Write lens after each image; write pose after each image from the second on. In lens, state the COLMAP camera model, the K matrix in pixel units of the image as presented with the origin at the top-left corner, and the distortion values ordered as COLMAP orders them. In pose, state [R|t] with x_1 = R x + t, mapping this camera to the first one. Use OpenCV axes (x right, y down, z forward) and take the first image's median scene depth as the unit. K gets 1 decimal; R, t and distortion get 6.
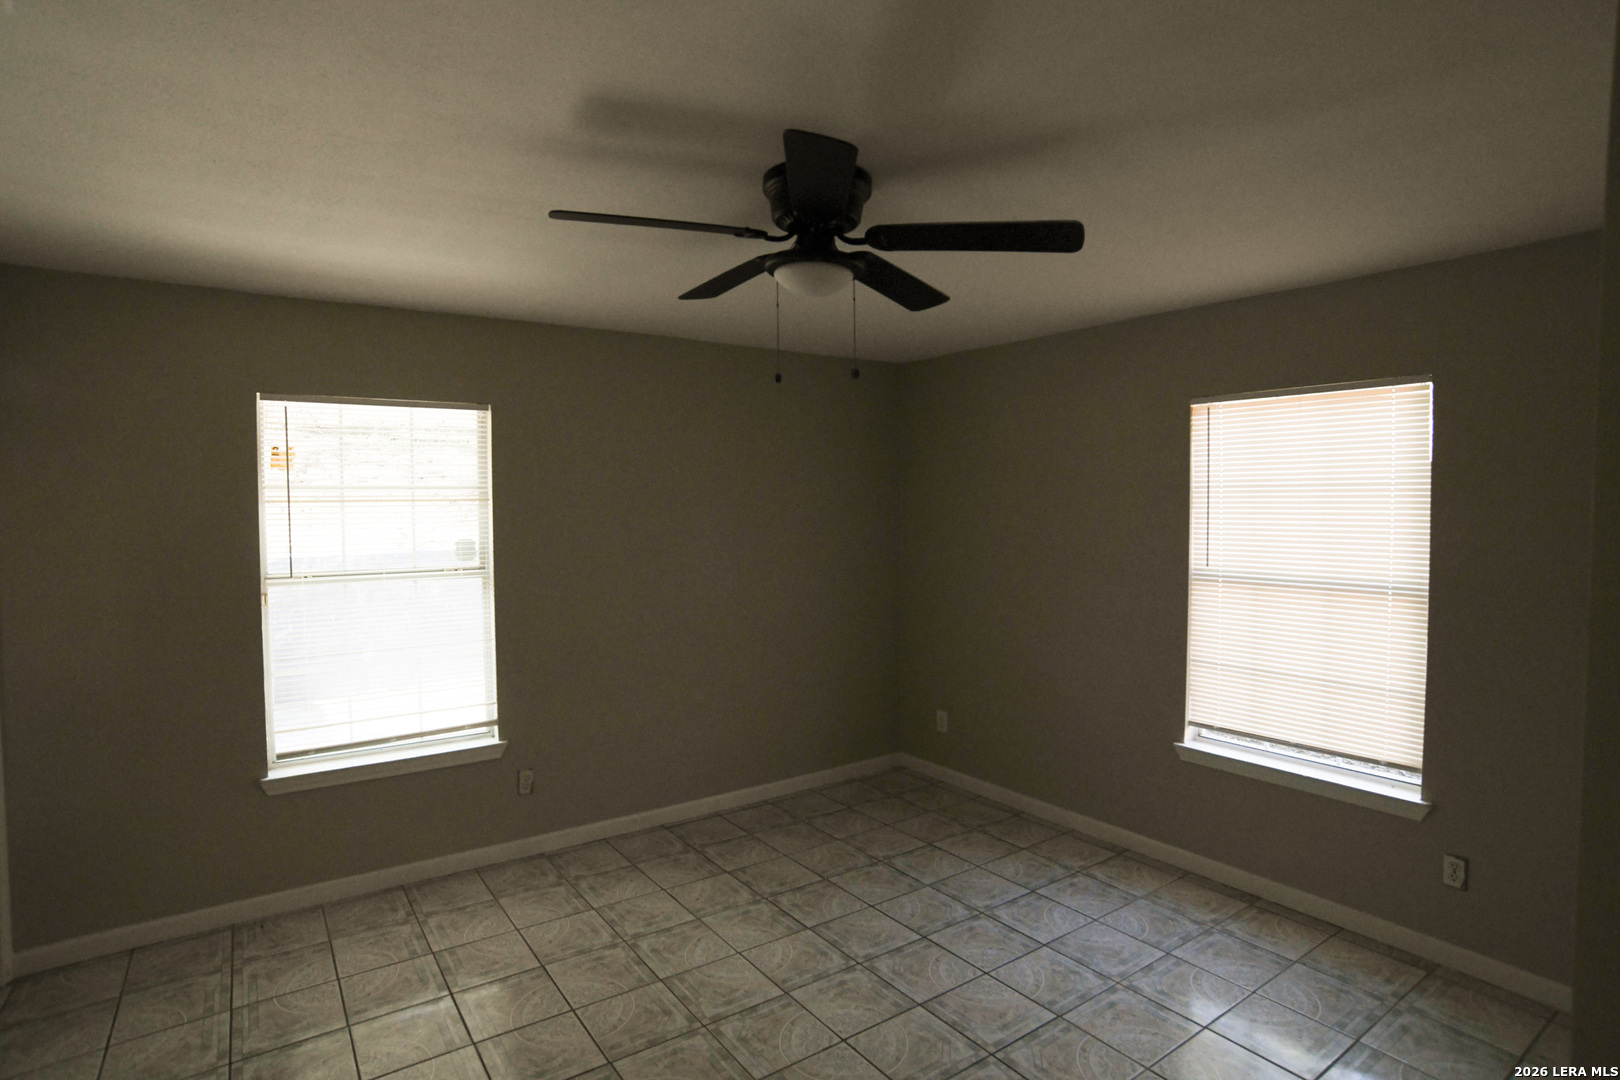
lens RADIAL K [[825.8, 0, 803.8], [0, 825.8, 538.5], [0, 0, 1]] dist [-0.095289, 0.042708]
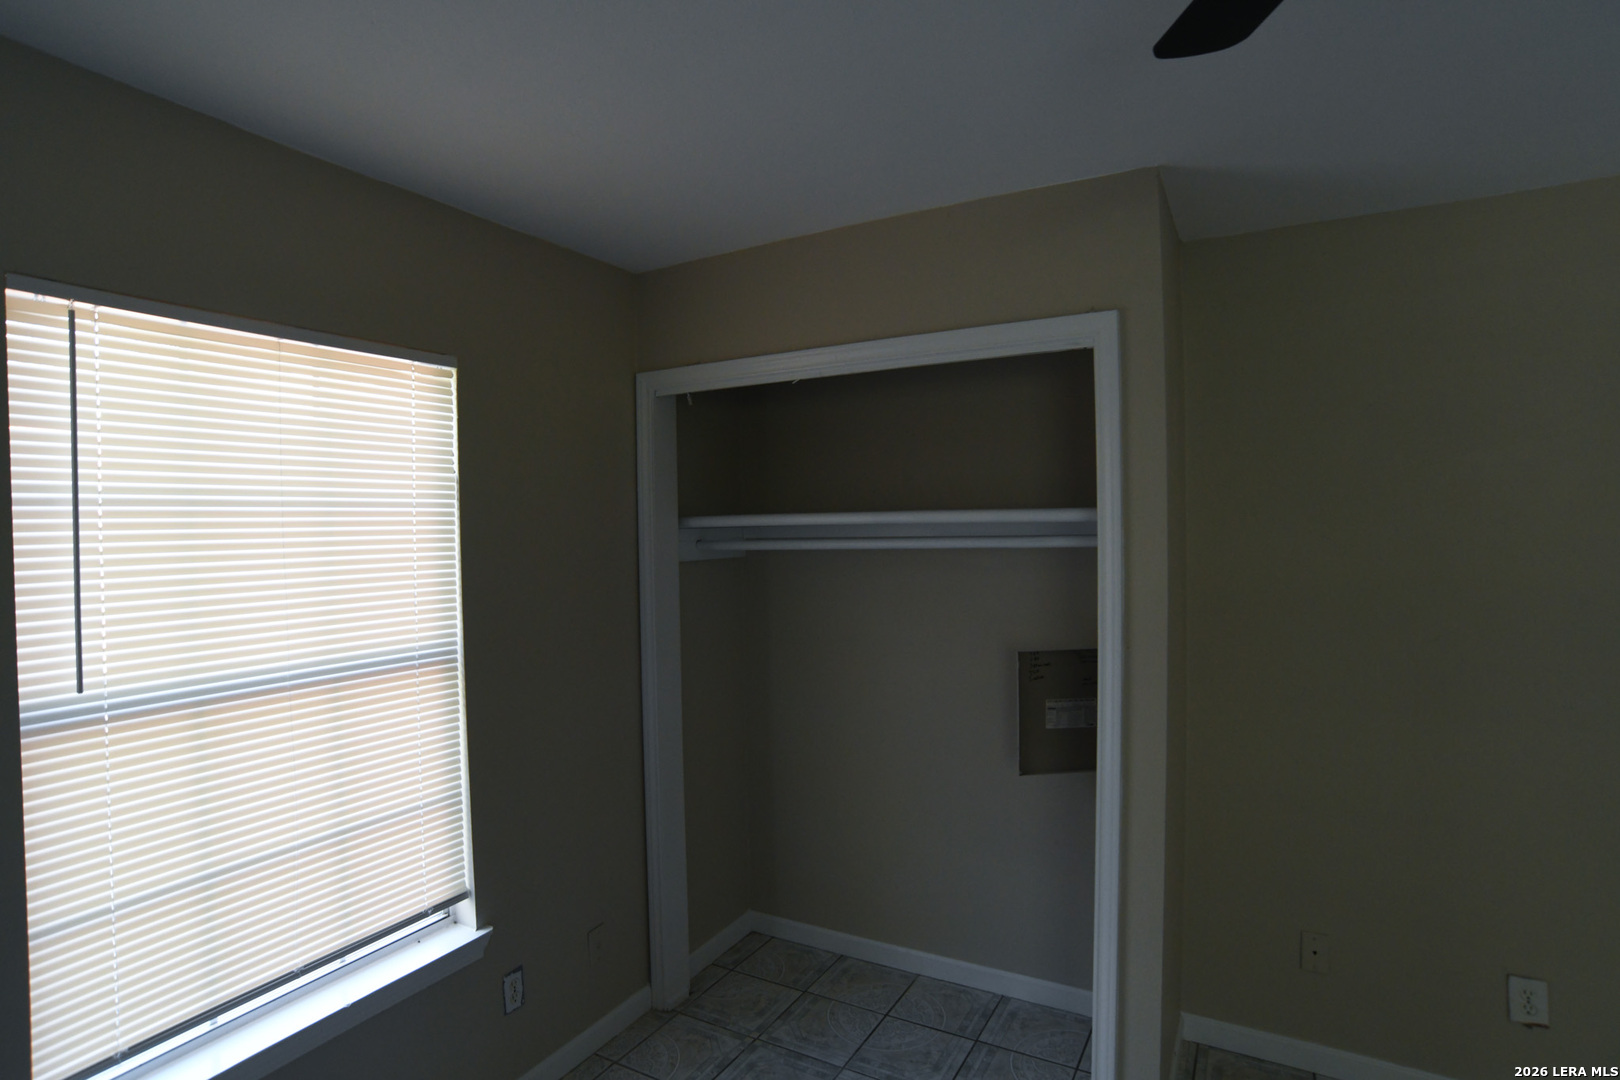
lens RADIAL K [[825.8, 0, 803.8], [0, 825.8, 538.5], [0, 0, 1]] dist [-0.095289, 0.042708]
pose [[-0.448393, 0.010061, 0.893780, -0.033940], [0.072856, 0.997021, 0.025327, -0.032280], [-0.890862, 0.076474, -0.447790, 0.995504]]
